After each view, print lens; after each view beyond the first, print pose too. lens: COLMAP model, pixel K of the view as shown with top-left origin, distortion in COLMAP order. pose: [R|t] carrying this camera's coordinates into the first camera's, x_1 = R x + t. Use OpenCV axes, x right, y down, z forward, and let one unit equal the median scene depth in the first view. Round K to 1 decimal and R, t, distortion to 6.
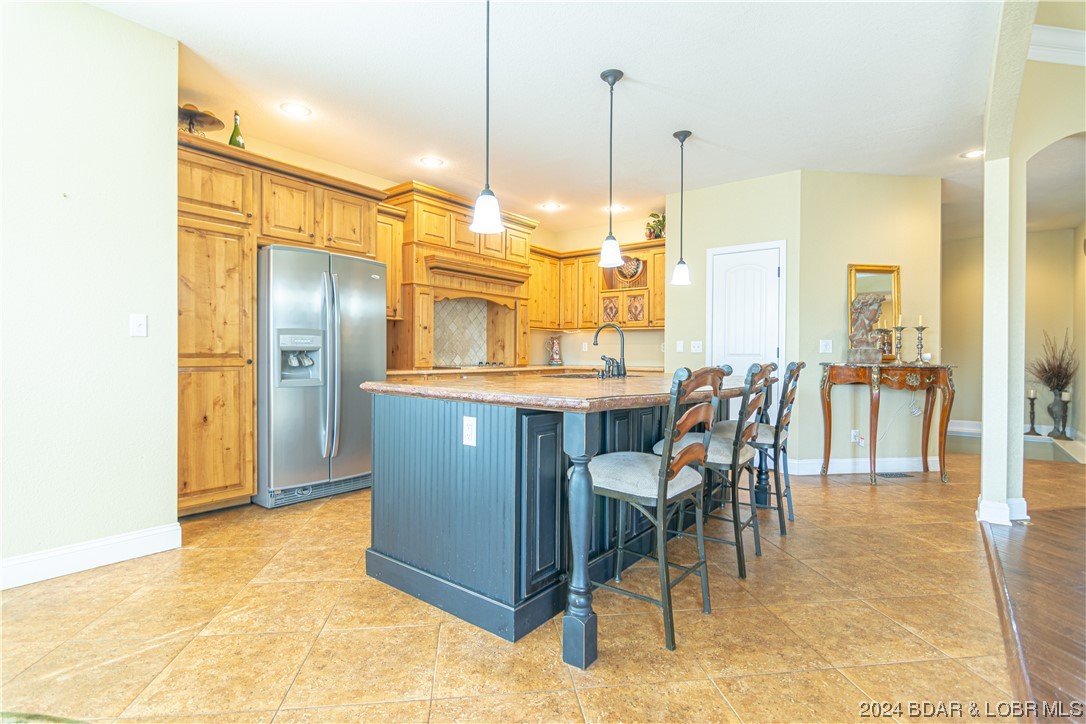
lens RADIAL K [[523.7, 0, 537.3], [0, 523.7, 358.8], [0, 0, 1]] dist [-0.002610, -0.006630]
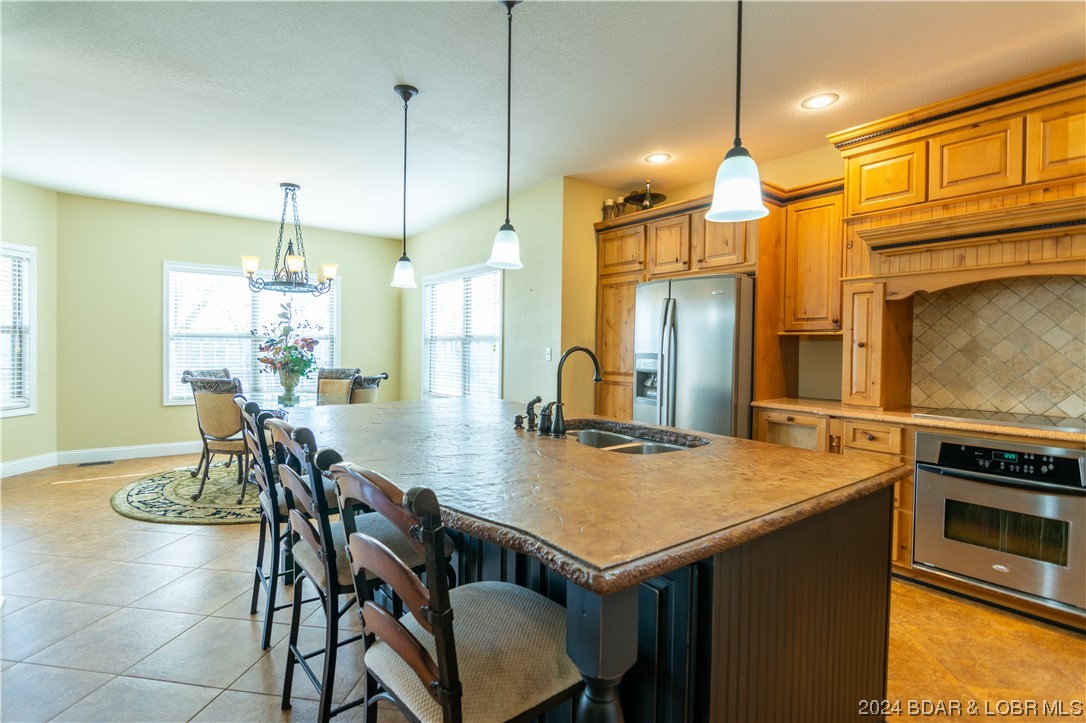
lens RADIAL K [[523.7, 0, 537.3], [0, 523.7, 358.3], [0, 0, 1]] dist [-0.002610, -0.006630]
pose [[-0.264029, 0.012507, -0.964434, 0.637889], [-0.021767, 0.999584, 0.018922, -0.057570], [0.964269, 0.025989, -0.263647, 0.968101]]
